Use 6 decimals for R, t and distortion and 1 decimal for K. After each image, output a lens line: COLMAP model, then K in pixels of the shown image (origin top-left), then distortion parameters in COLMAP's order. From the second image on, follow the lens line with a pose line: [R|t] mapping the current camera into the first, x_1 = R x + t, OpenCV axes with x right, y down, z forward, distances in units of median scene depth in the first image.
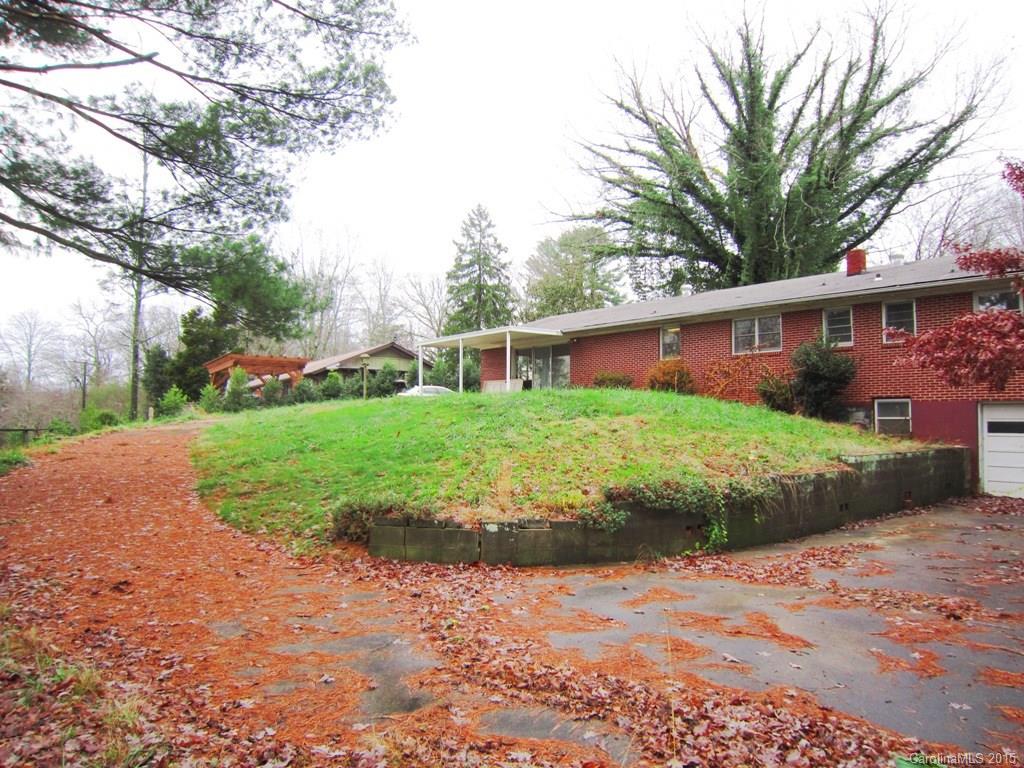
lens RADIAL K [[731.6, 0, 508.8], [0, 731.6, 376.7], [0, 0, 1]] dist [-0.057807, 0.027910]
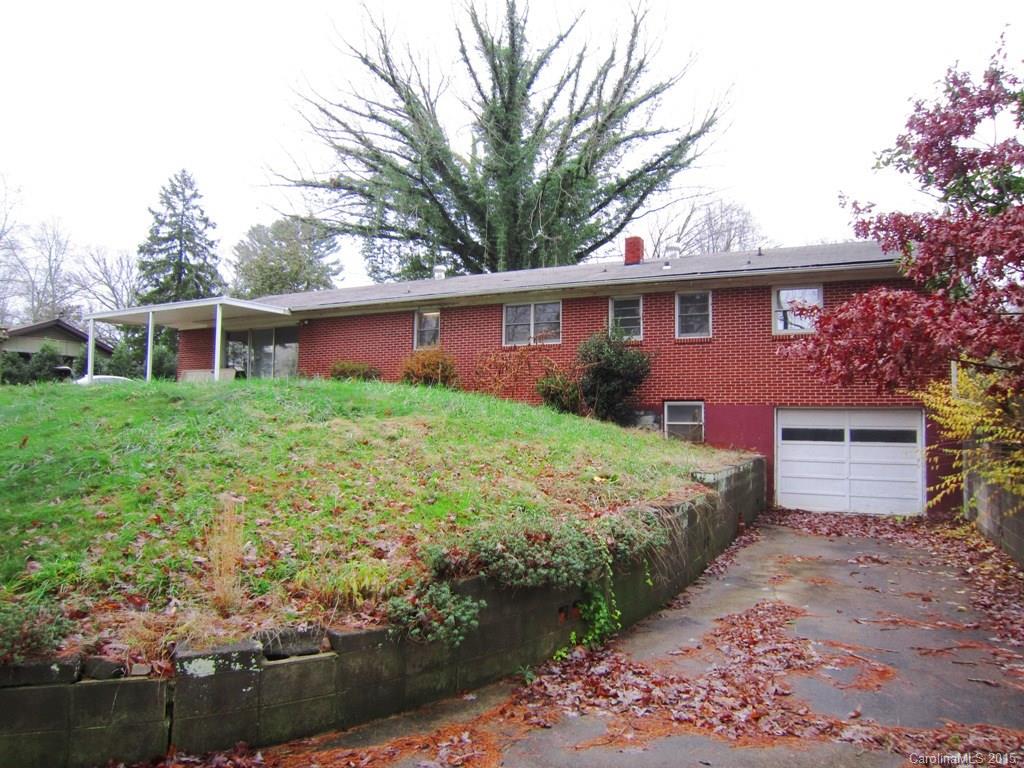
lens RADIAL K [[731.6, 0, 511.2], [0, 731.6, 374.3], [0, 0, 1]] dist [-0.057807, 0.027910]
pose [[0.922509, 0.033261, 0.384540, -0.007205], [-0.031112, 0.999446, -0.011810, 0.009654], [-0.384720, -0.001069, 0.923033, 0.167549]]
